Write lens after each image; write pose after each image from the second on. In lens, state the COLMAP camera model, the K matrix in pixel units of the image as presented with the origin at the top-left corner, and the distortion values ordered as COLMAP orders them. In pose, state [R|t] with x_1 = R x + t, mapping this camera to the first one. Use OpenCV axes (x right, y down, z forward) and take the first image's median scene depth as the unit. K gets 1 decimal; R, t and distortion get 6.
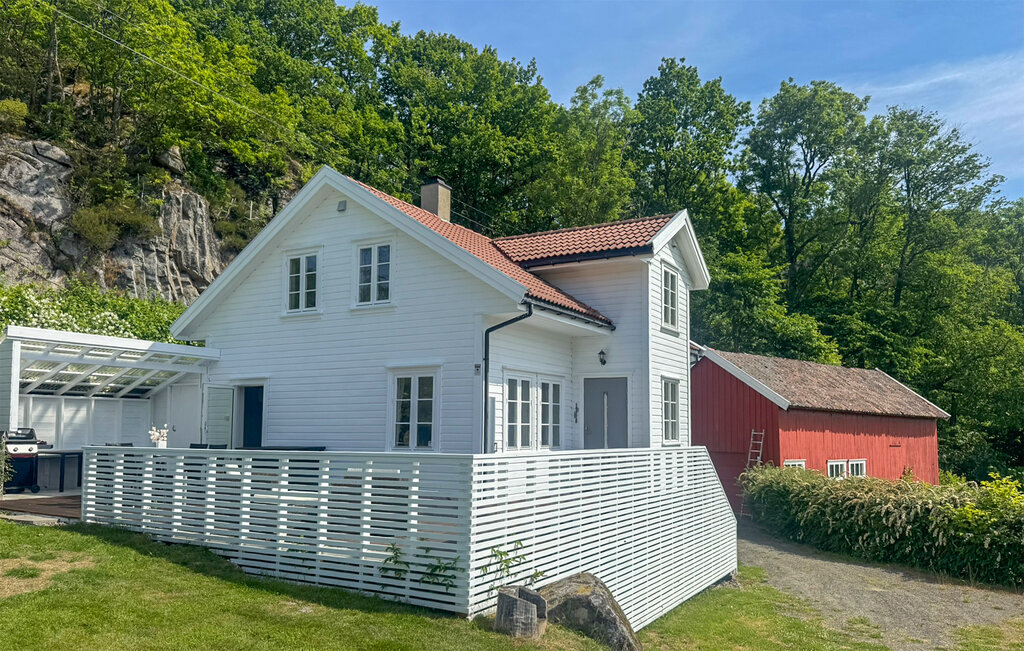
lens RADIAL K [[755.4, 0, 512.0], [0, 755.4, 326.0], [0, 0, 1]] dist [-0.007403, 0.000958]
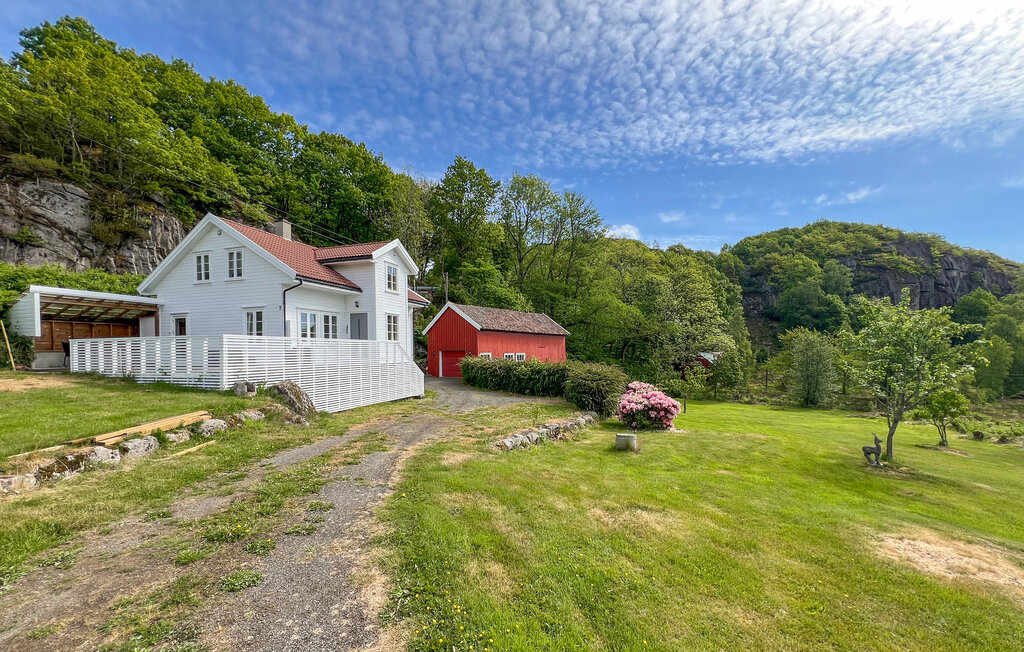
lens RADIAL K [[418.2, 0, 512.0], [0, 418.2, 326.0], [0, 0, 1]] dist [0.000953, 0.000019]
pose [[0.980909, -0.005295, 0.194398, 0.303225], [-0.009459, 0.997147, 0.074891, 0.008093], [-0.194240, -0.075300, 0.978060, -0.283711]]
